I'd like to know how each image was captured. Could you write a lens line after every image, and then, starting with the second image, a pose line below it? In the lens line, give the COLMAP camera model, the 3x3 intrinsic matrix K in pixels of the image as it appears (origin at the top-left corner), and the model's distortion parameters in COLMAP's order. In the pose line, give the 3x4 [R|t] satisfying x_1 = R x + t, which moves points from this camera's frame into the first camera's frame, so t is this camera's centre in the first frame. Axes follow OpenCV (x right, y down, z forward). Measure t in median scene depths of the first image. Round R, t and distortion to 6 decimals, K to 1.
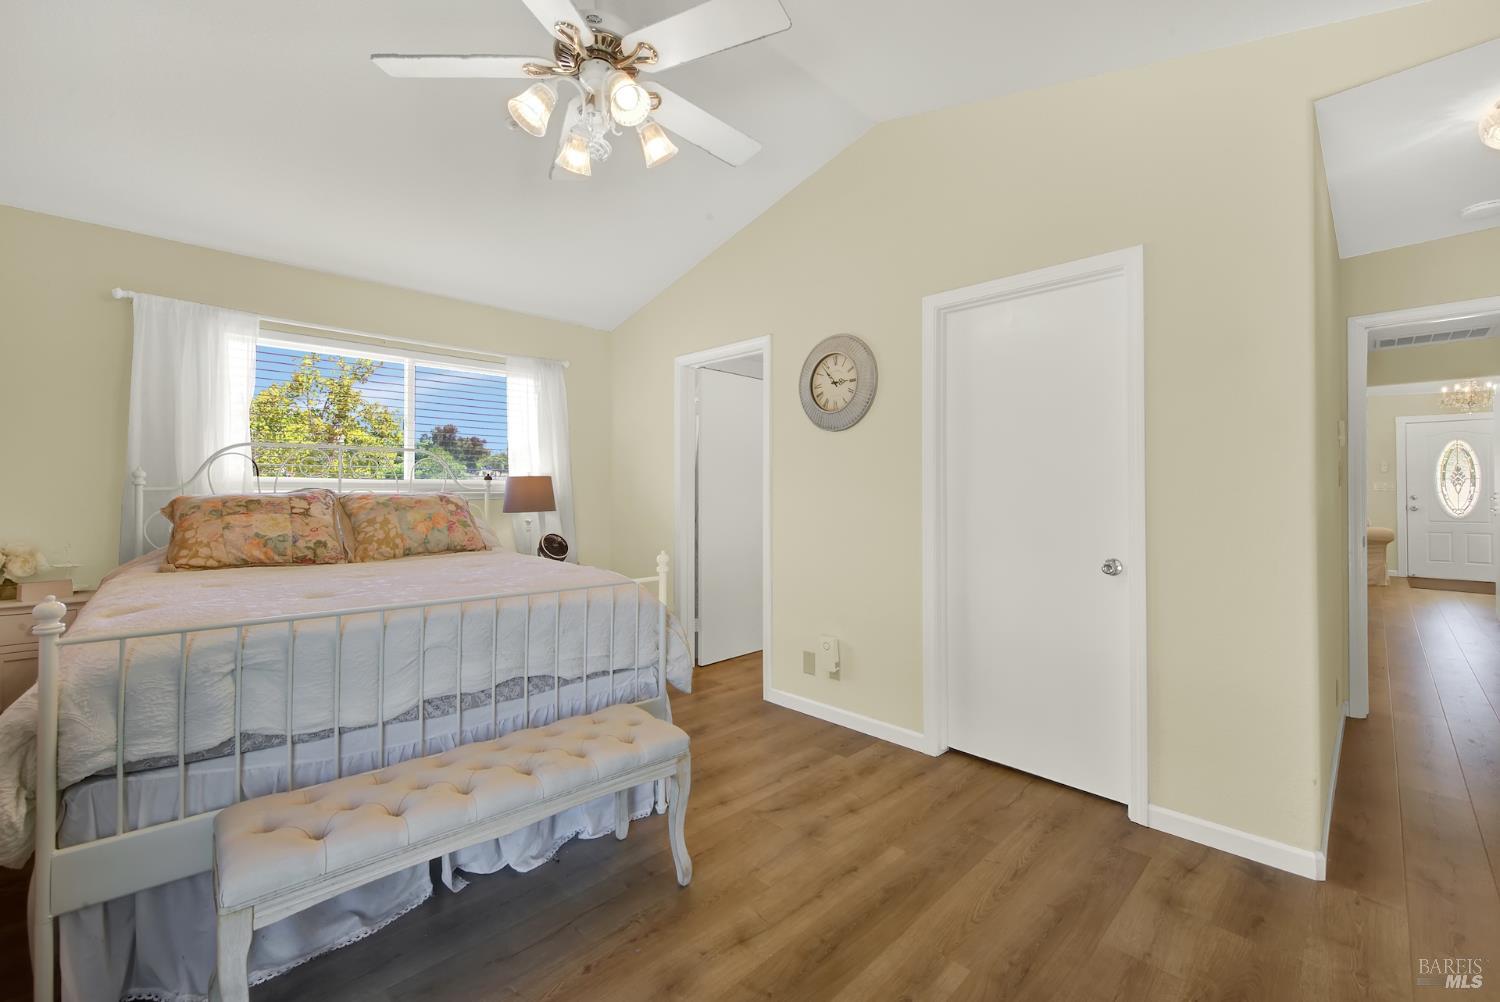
lens RADIAL K [[611.6, 0, 748.4], [0, 611.6, 484.1], [0, 0, 1]] dist [-0.013411, -0.000134]
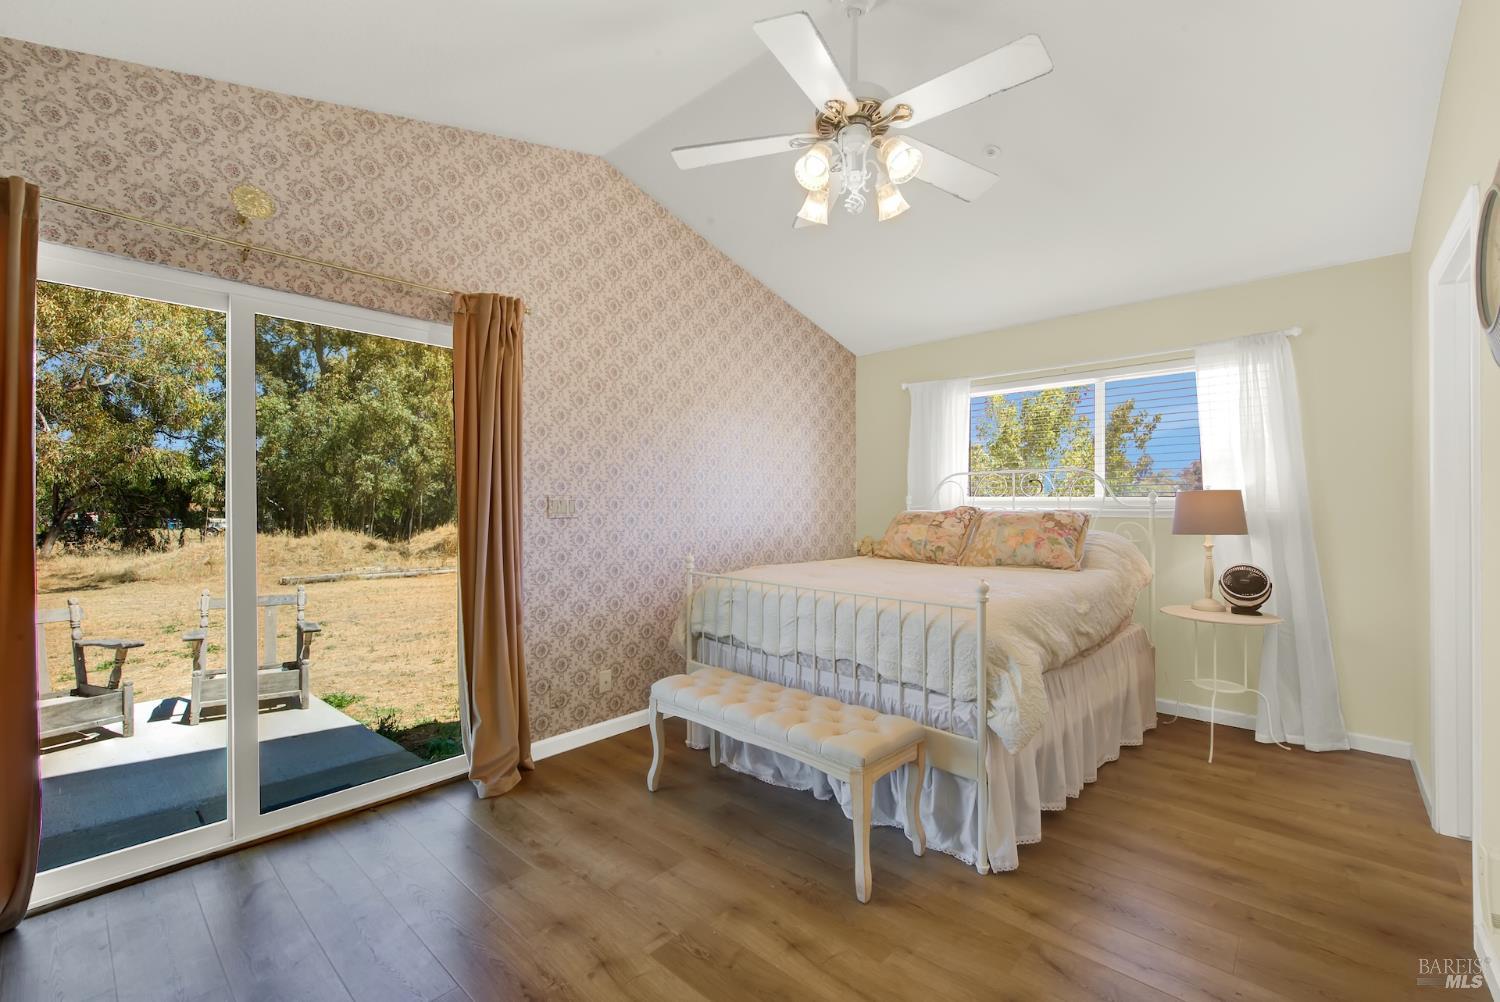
lens RADIAL K [[610.7, 0, 754.7], [0, 610.7, 504.7], [0, 0, 1]] dist [-0.000234, -0.000331]
pose [[0.065941, -0.002456, -0.997820, 0.598174], [0.012782, 0.999917, -0.001616, -0.000405], [0.997742, -0.012648, 0.065967, 0.507859]]
